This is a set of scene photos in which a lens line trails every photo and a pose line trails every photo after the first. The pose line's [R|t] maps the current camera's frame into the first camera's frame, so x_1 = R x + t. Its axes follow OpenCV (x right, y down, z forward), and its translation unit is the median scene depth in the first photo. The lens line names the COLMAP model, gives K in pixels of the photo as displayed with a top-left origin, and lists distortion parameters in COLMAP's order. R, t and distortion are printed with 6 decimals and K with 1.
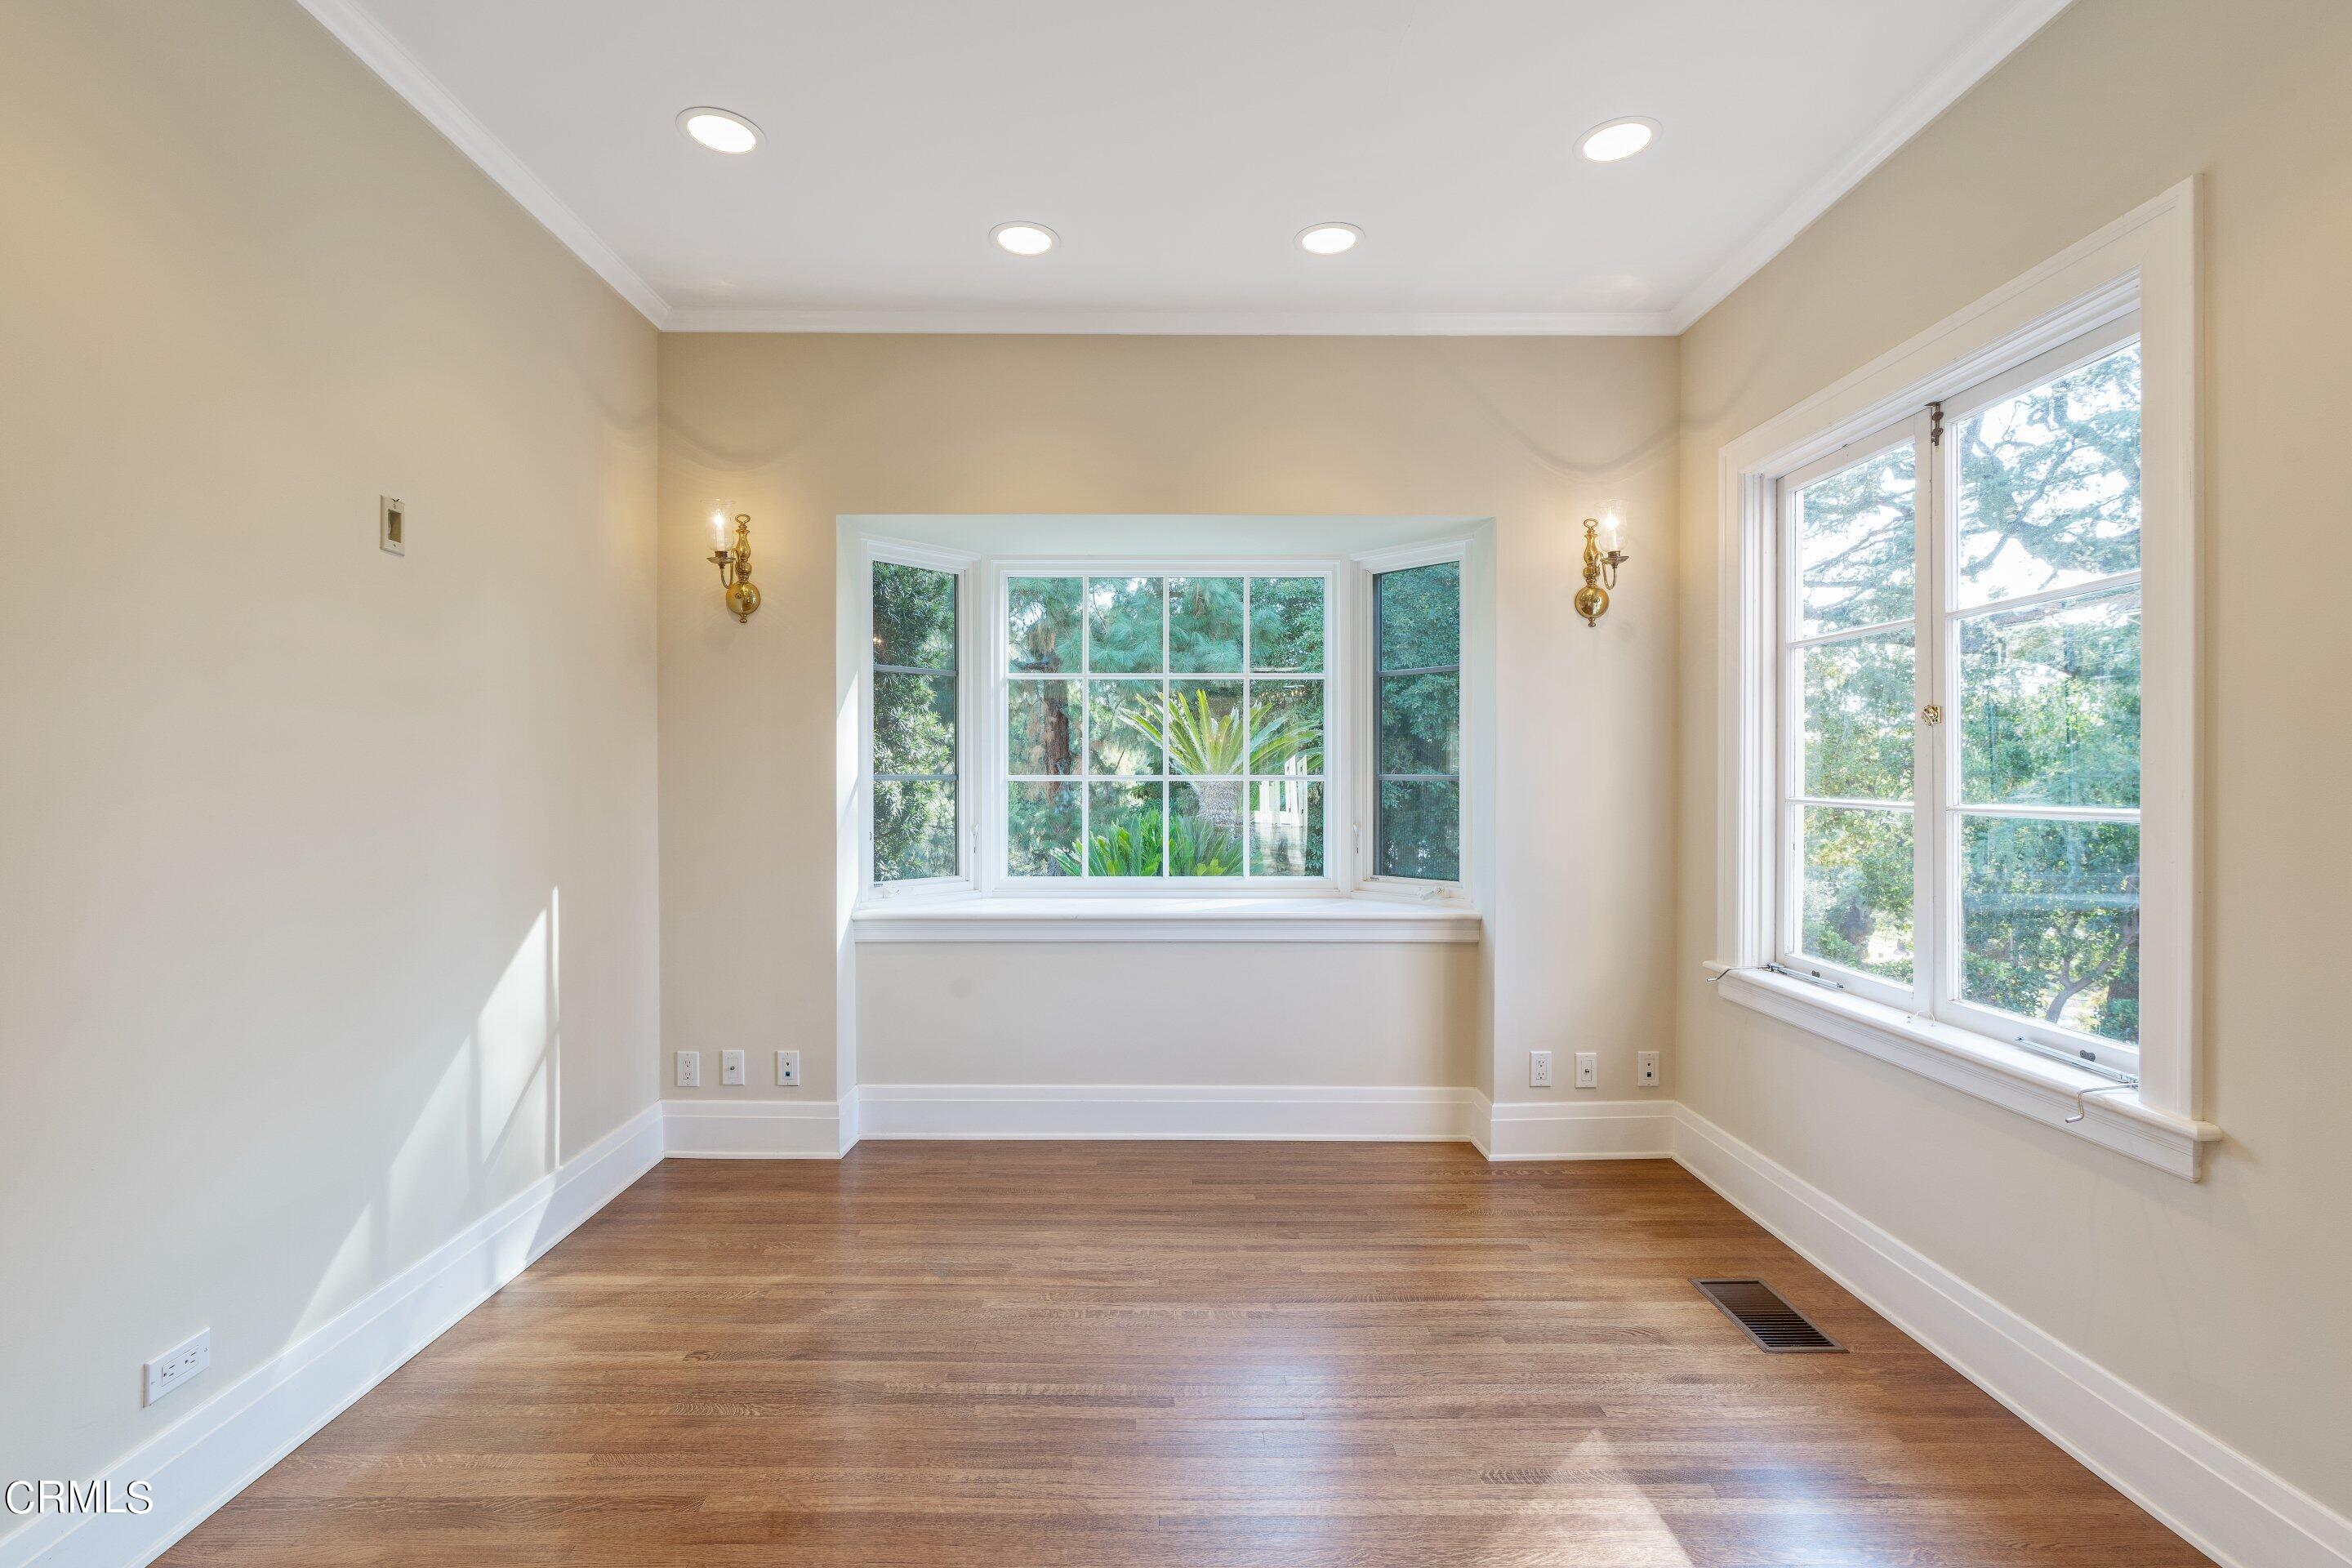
lens RADIAL K [[1056.2, 0, 1171.9], [0, 1056.2, 778.1], [0, 0, 1]] dist [-0.007309, 0.002924]
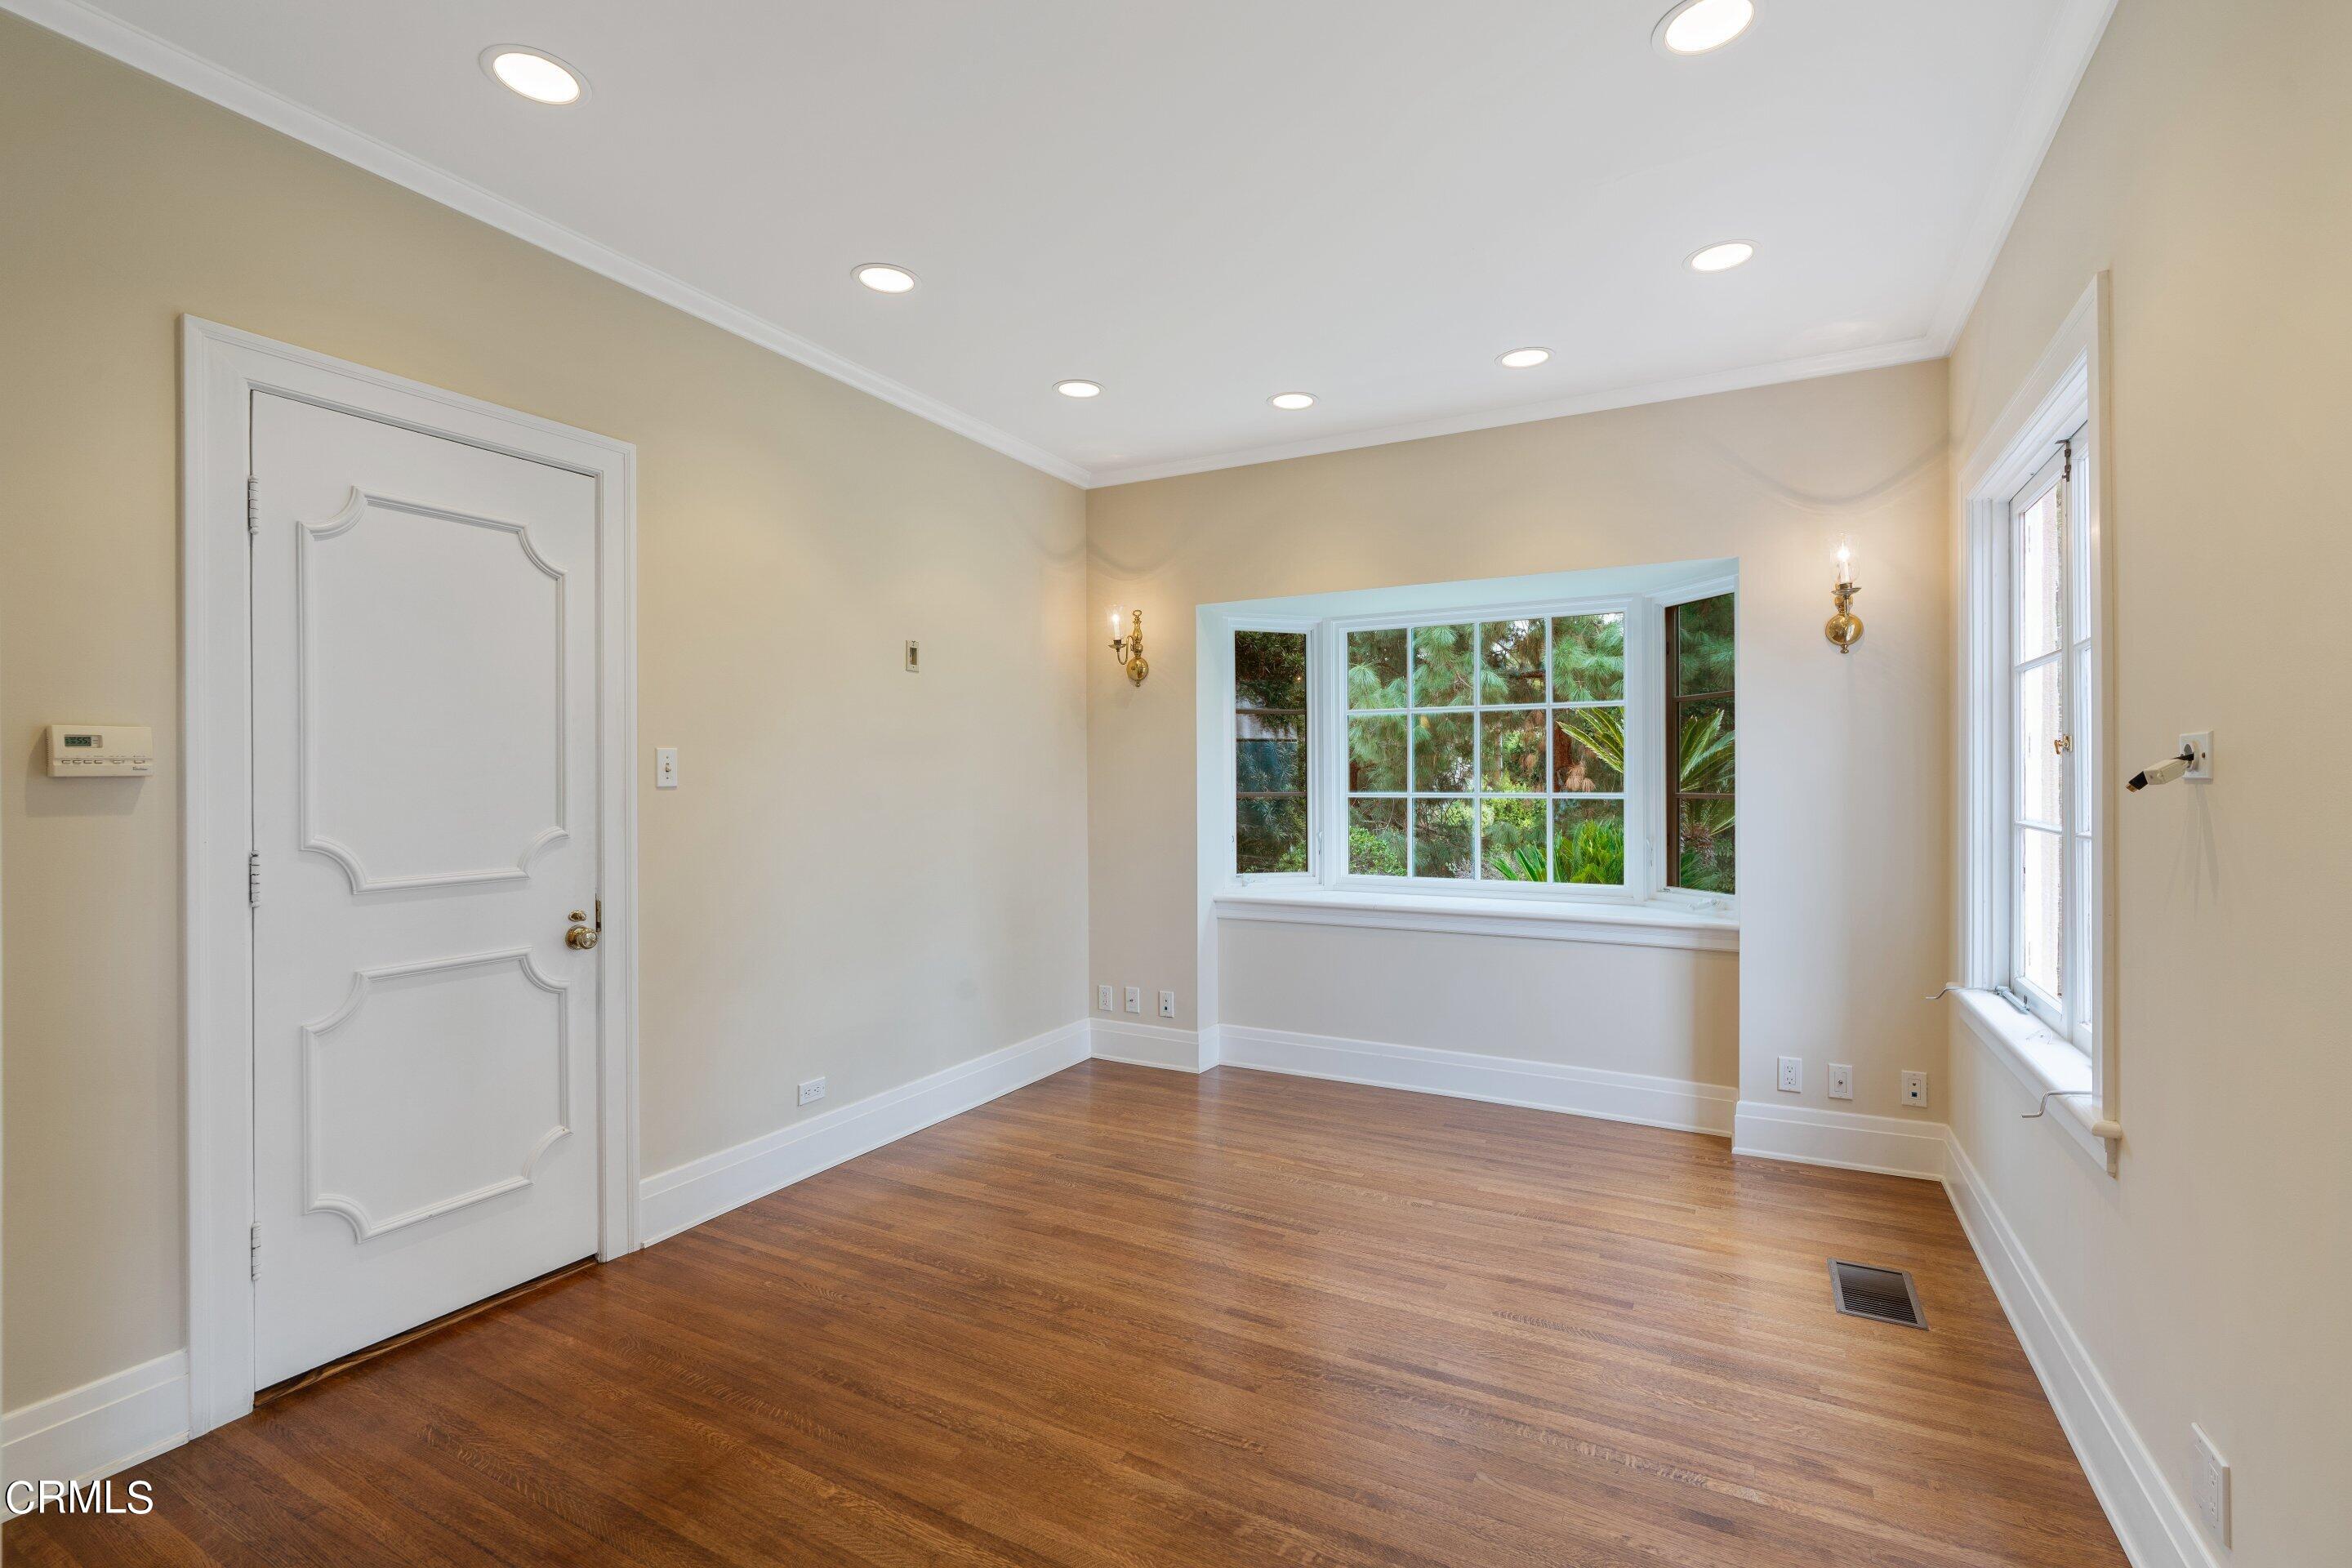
lens RADIAL K [[1056.2, 0, 1177.9], [0, 1056.2, 786.7], [0, 0, 1]] dist [-0.007309, 0.002924]
pose [[0.879009, -0.000141, -0.476805, 0.335798], [0.001011, 0.999998, 0.001568, -0.015776], [0.476804, -0.001860, 0.879008, -0.234143]]
